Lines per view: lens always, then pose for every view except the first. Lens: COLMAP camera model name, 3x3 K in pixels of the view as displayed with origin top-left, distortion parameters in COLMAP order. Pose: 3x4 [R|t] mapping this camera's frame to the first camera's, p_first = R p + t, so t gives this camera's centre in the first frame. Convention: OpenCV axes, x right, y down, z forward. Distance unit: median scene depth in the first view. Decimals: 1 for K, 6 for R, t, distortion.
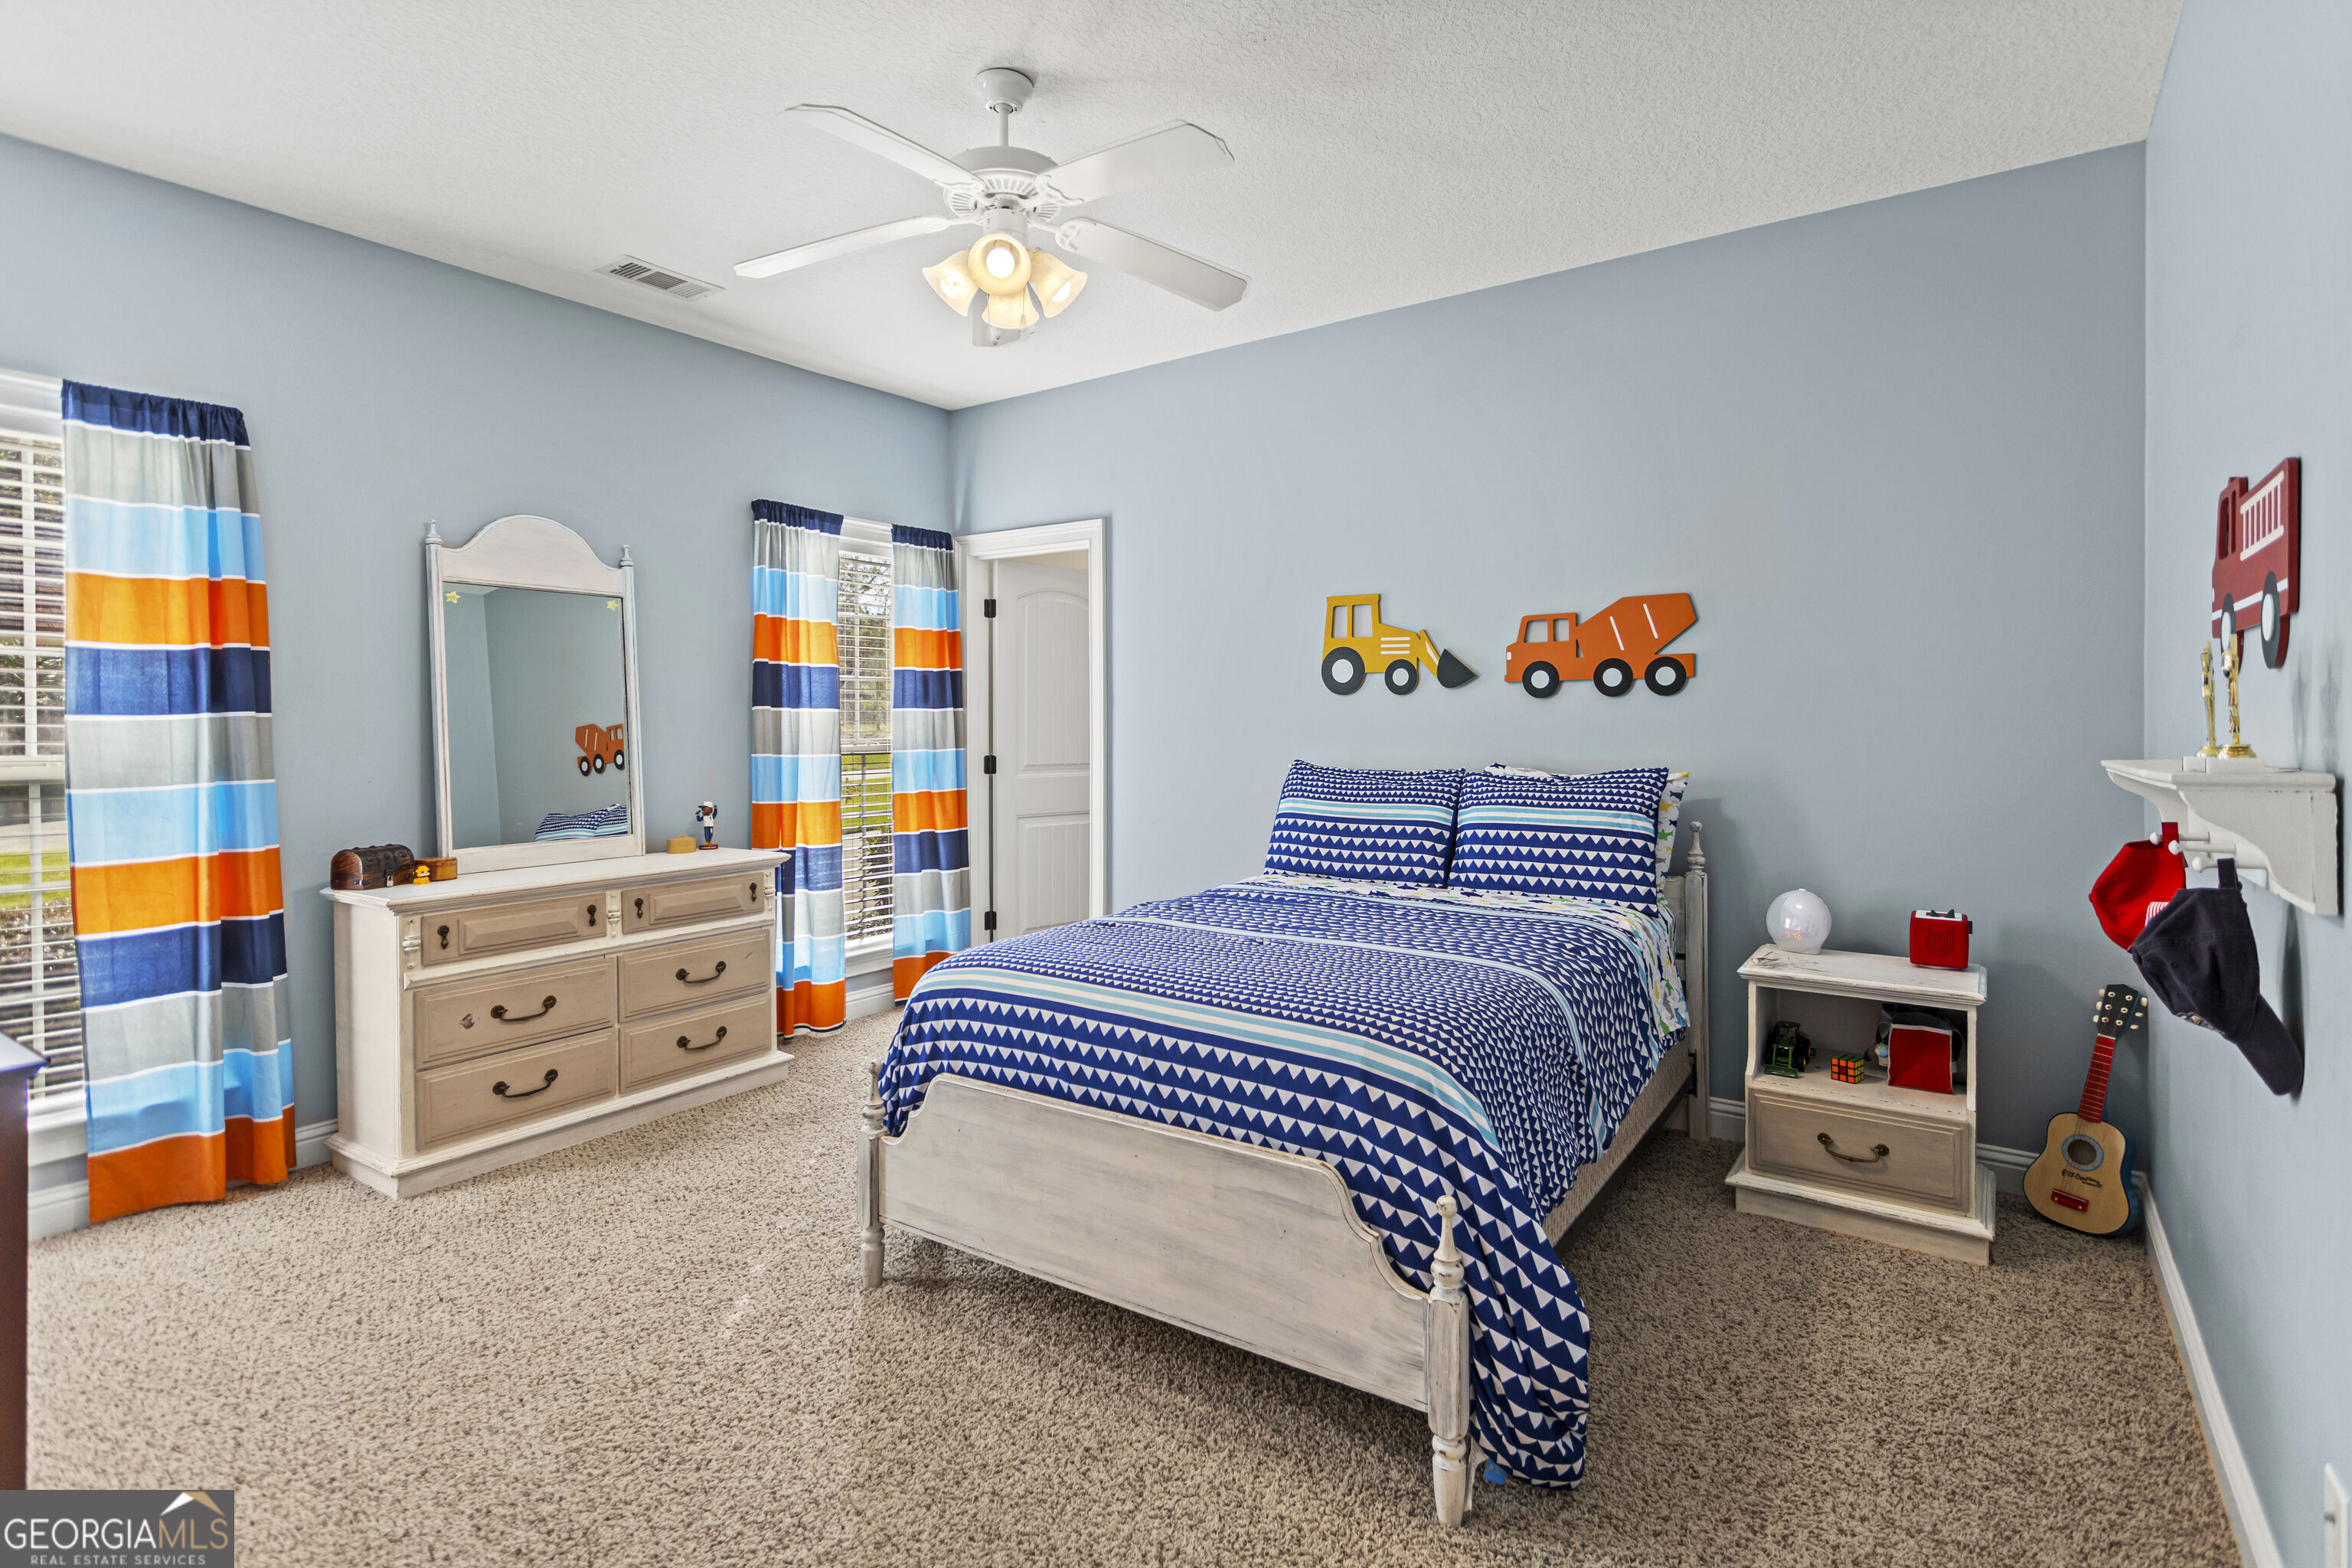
lens RADIAL K [[1135.1, 0, 1183.2], [0, 1135.1, 750.3], [0, 0, 1]] dist [0.001161, -0.000457]
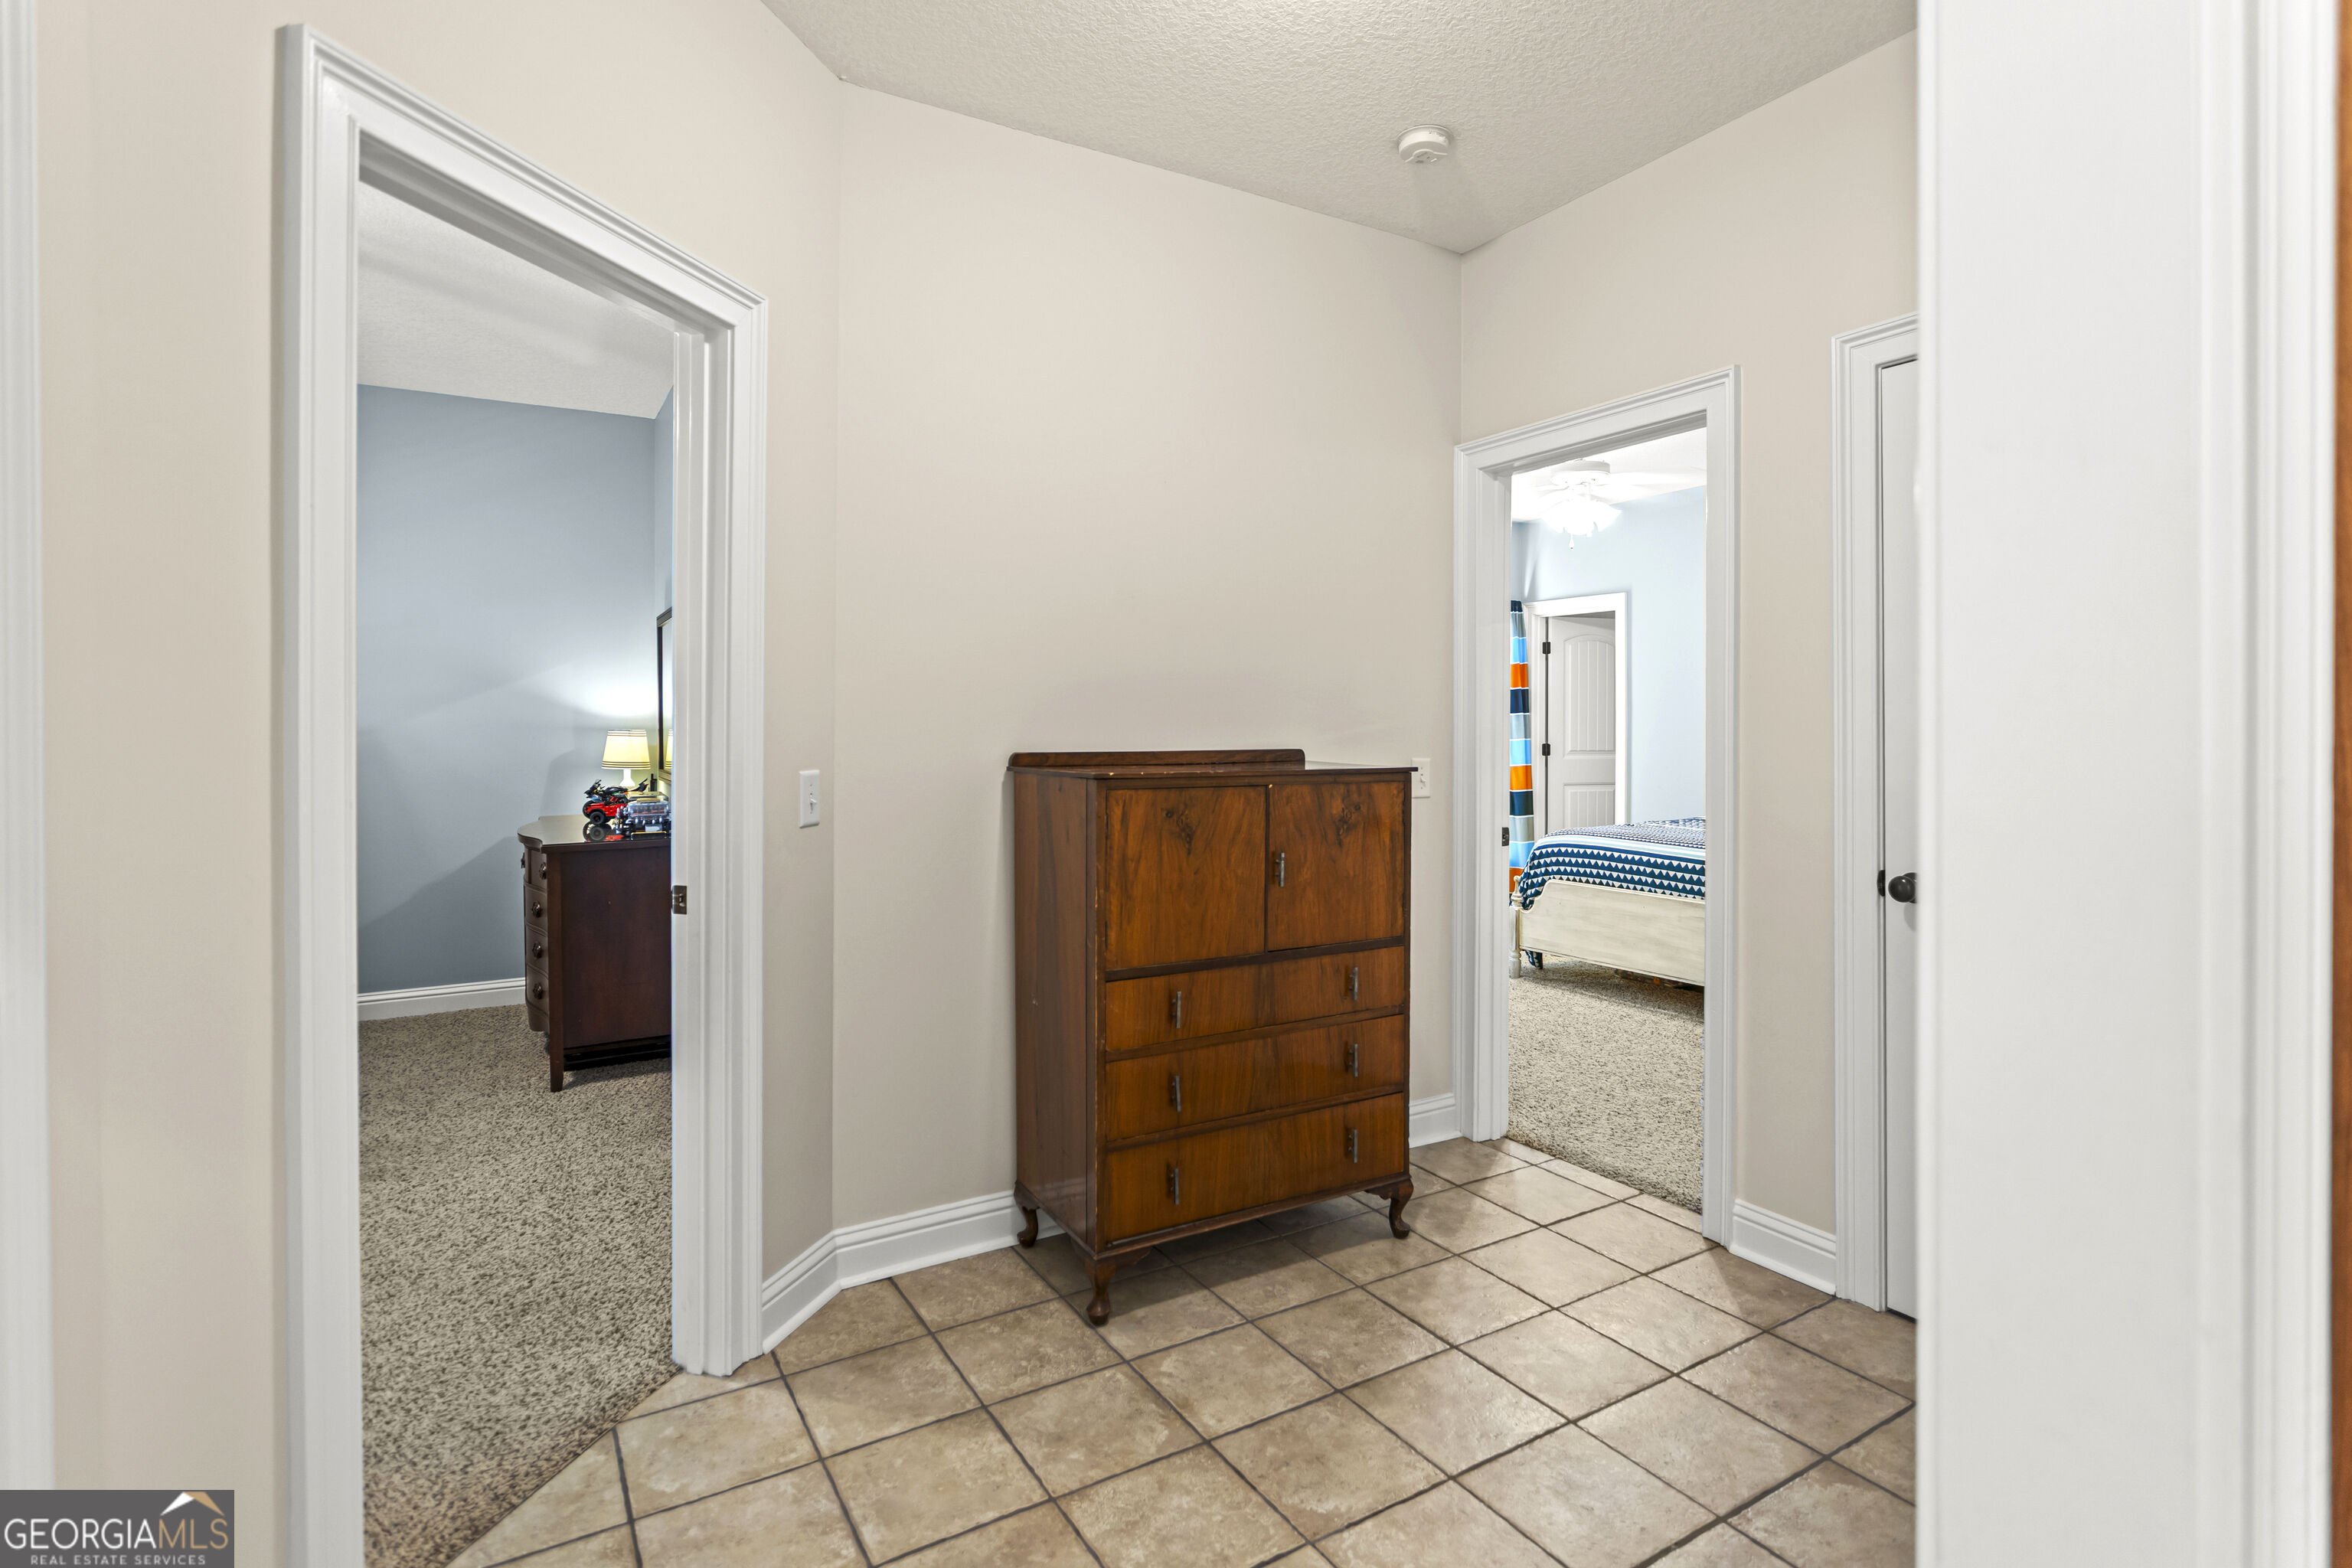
lens RADIAL K [[1150.1, 0, 1184.4], [0, 1150.1, 719.6], [0, 0, 1]] dist [0.001312, 0.000179]
pose [[0.909147, 0.003478, -0.416461, 0.070763], [-0.014411, 0.999629, -0.023111, 0.031531], [0.416226, 0.027013, 0.908860, -1.325211]]
